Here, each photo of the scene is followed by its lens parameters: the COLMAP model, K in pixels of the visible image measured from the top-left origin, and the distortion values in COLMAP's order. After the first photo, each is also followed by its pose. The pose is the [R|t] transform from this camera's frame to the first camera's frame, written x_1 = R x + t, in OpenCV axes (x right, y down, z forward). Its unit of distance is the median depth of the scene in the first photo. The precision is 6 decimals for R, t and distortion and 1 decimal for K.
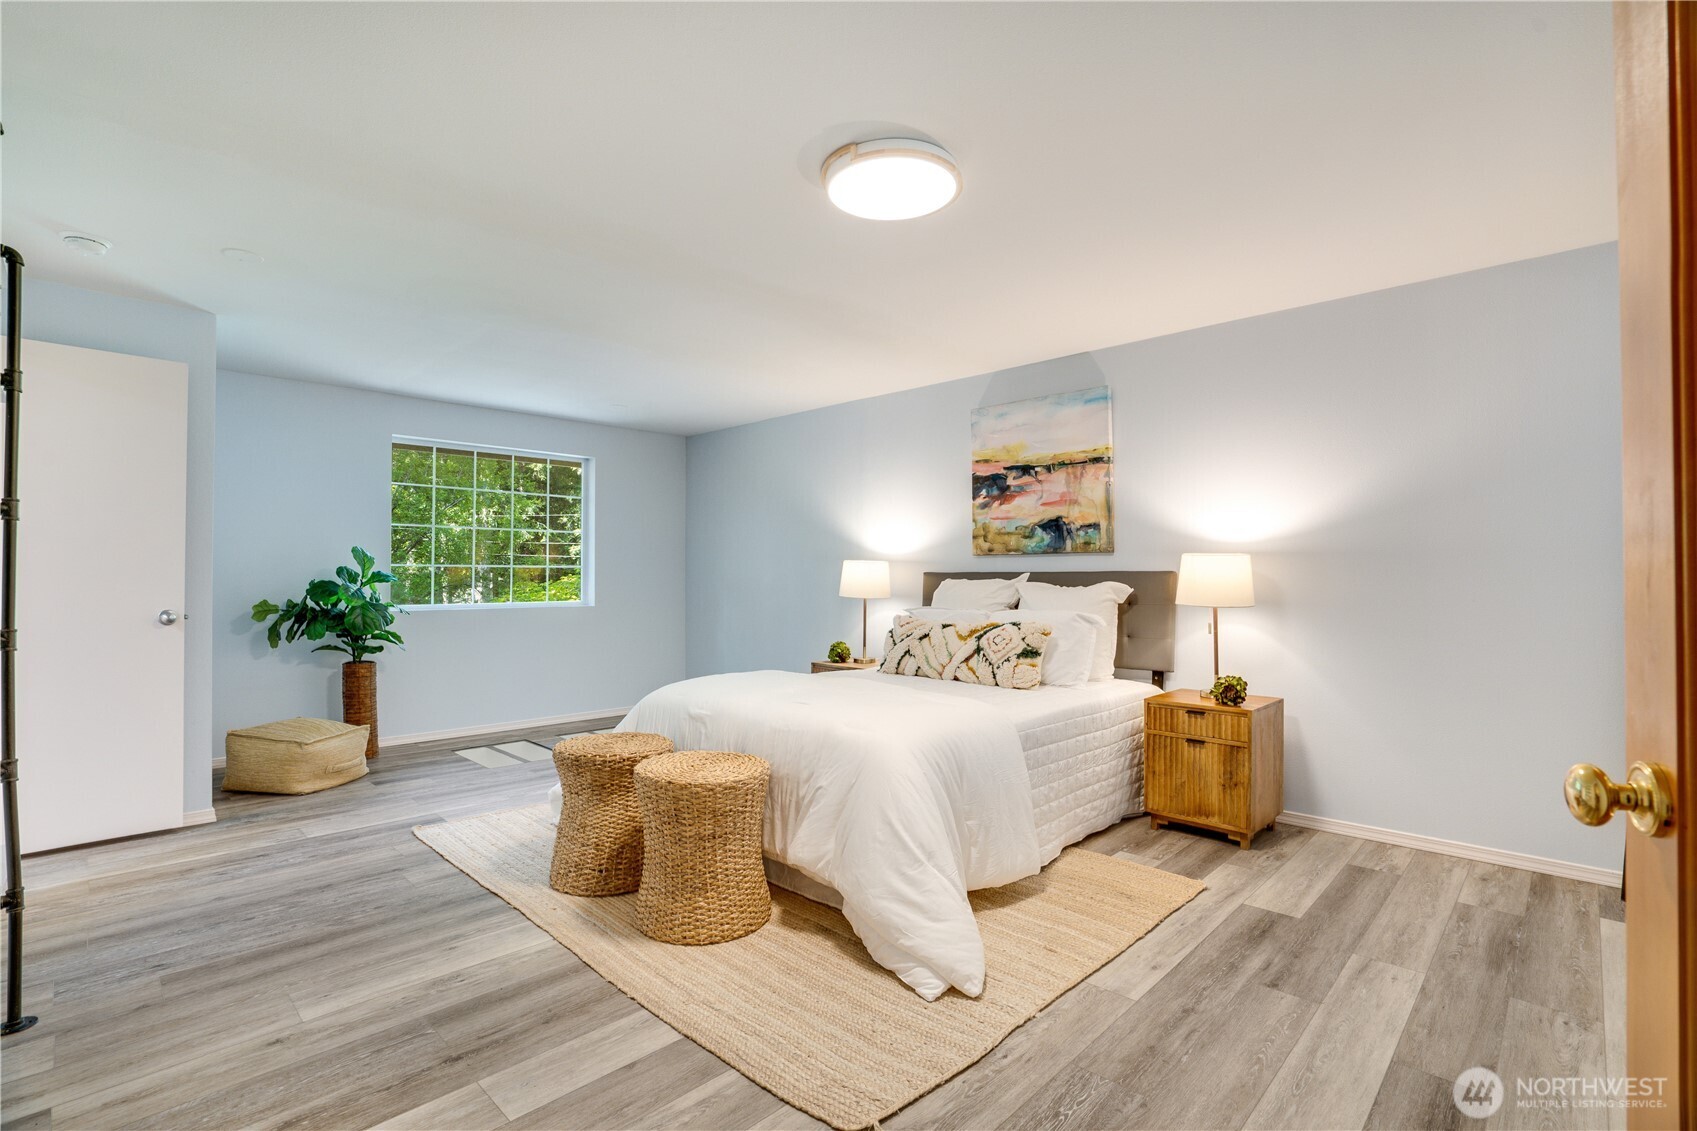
lens RADIAL K [[791.4, 0, 835.7], [0, 791.4, 566.3], [0, 0, 1]] dist [-0.061572, 0.025120]
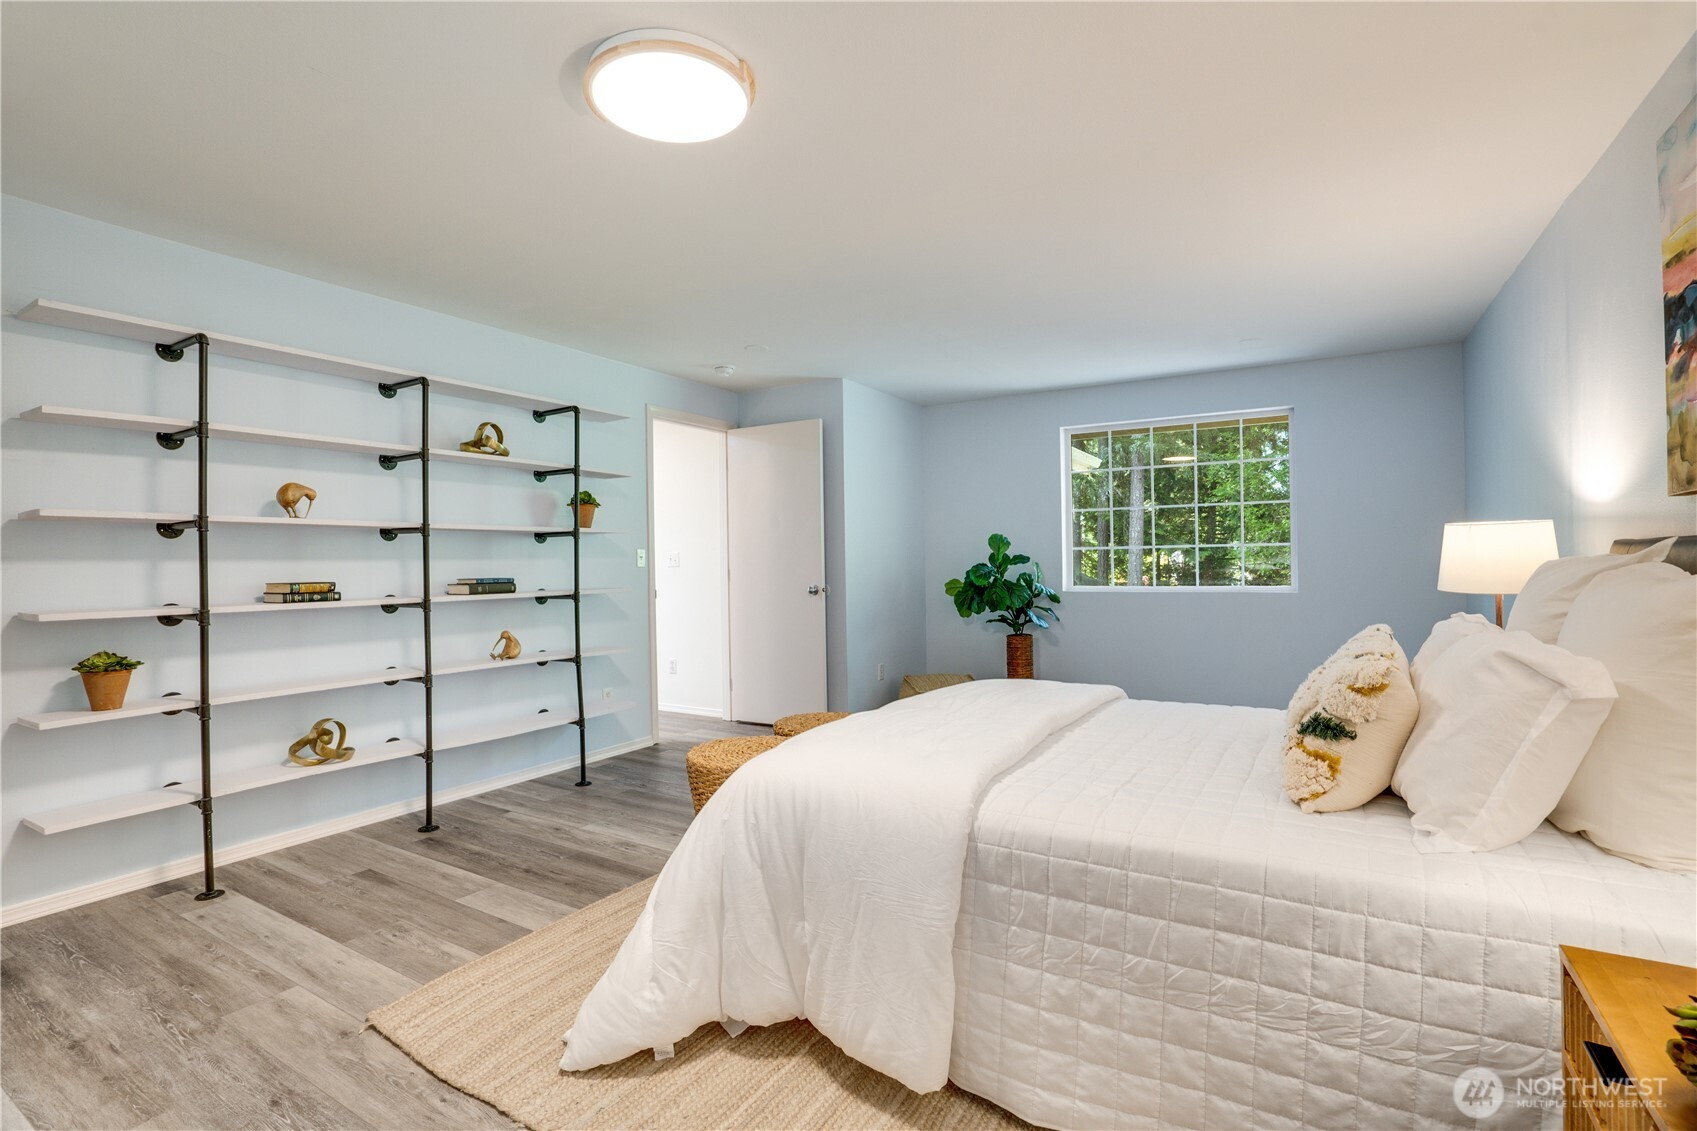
lens RADIAL K [[791.4, 0, 835.7], [0, 791.4, 566.3], [0, 0, 1]] dist [-0.061572, 0.025120]
pose [[0.222992, -0.000114, -0.974820, 0.921058], [0.024503, 0.999685, 0.005488, 0.018754], [0.974512, -0.025110, 0.222925, 0.981010]]
